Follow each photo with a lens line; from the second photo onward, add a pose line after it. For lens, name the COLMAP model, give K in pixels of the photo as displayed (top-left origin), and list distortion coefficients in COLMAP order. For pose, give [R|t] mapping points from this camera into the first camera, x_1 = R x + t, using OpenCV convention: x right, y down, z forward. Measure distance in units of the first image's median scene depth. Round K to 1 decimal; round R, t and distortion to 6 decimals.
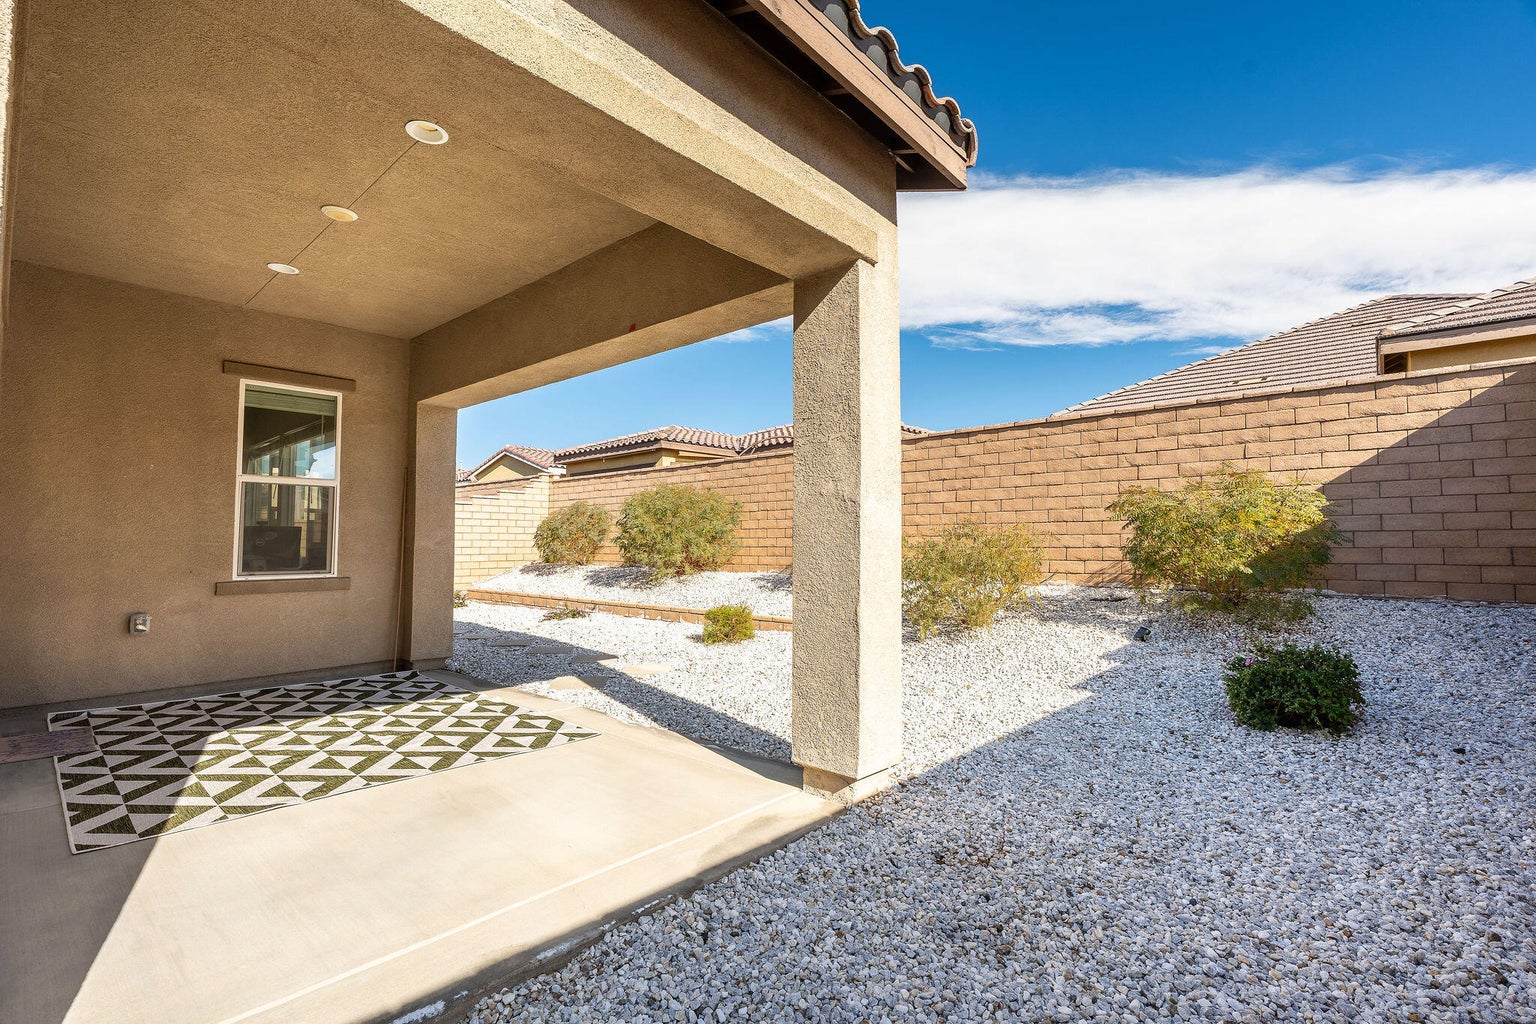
lens RADIAL K [[688.9, 0, 765.6], [0, 688.9, 509.2], [0, 0, 1]] dist [-0.004597, 0.001275]
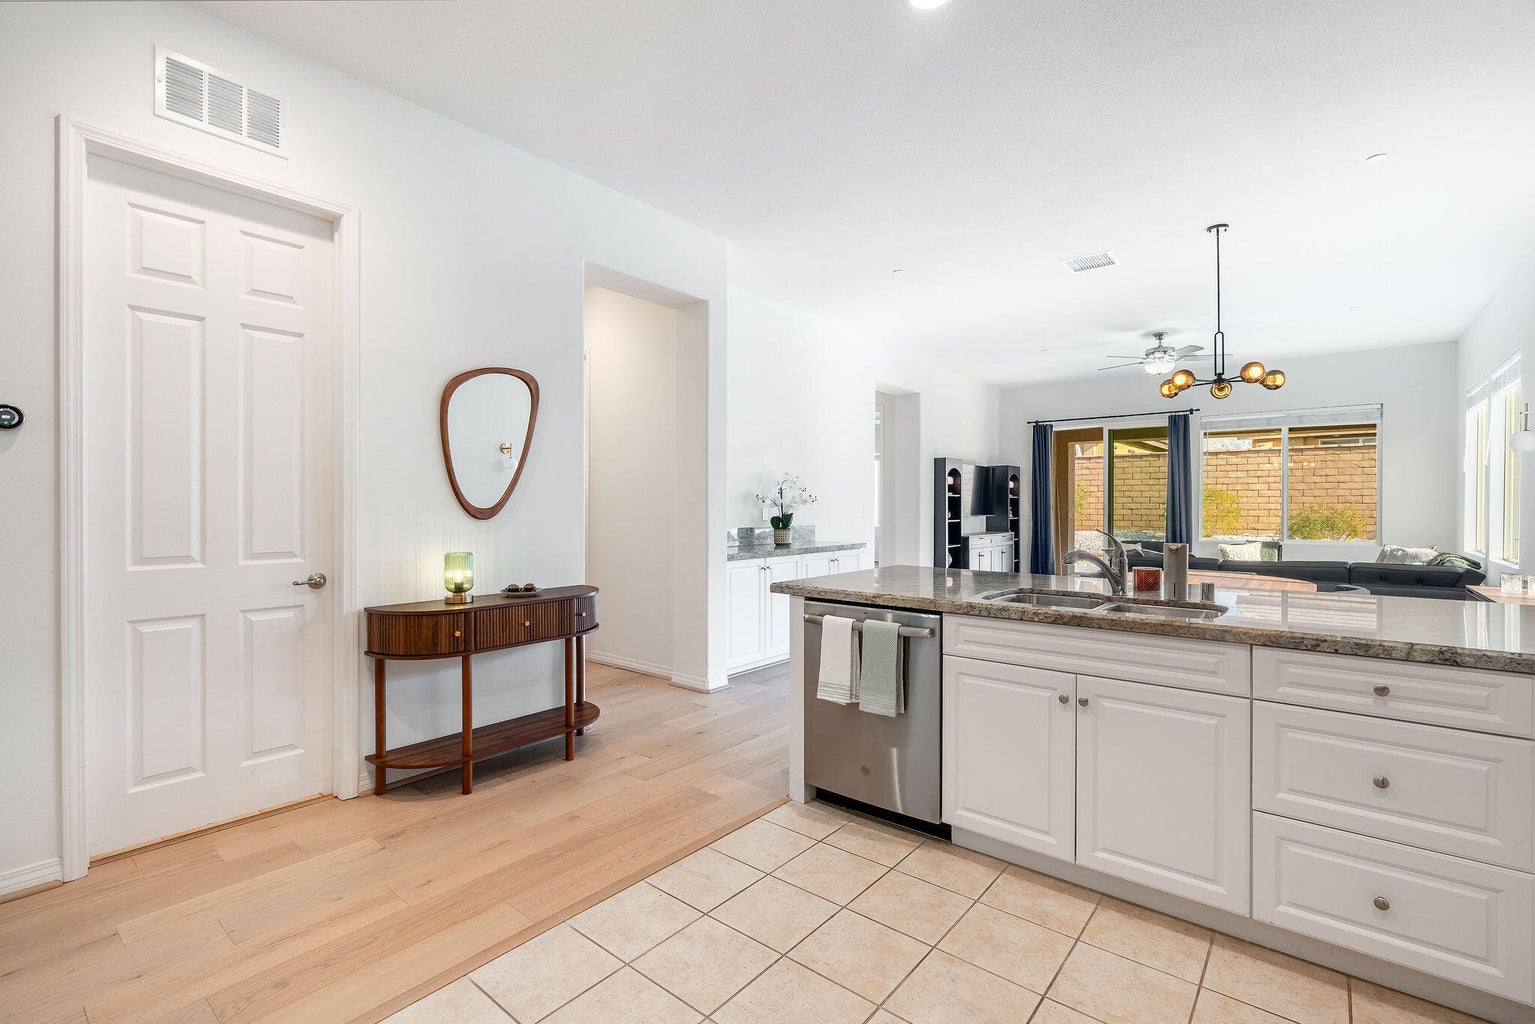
lens RADIAL K [[688.4, 0, 765.1], [0, 688.4, 509.2], [0, 0, 1]] dist [-0.004597, 0.001275]
pose [[0.999414, 0.003837, 0.034004, -1.167444], [-0.005785, 0.998336, 0.057377, -0.060666], [-0.033727, -0.057540, 0.997773, -0.752711]]
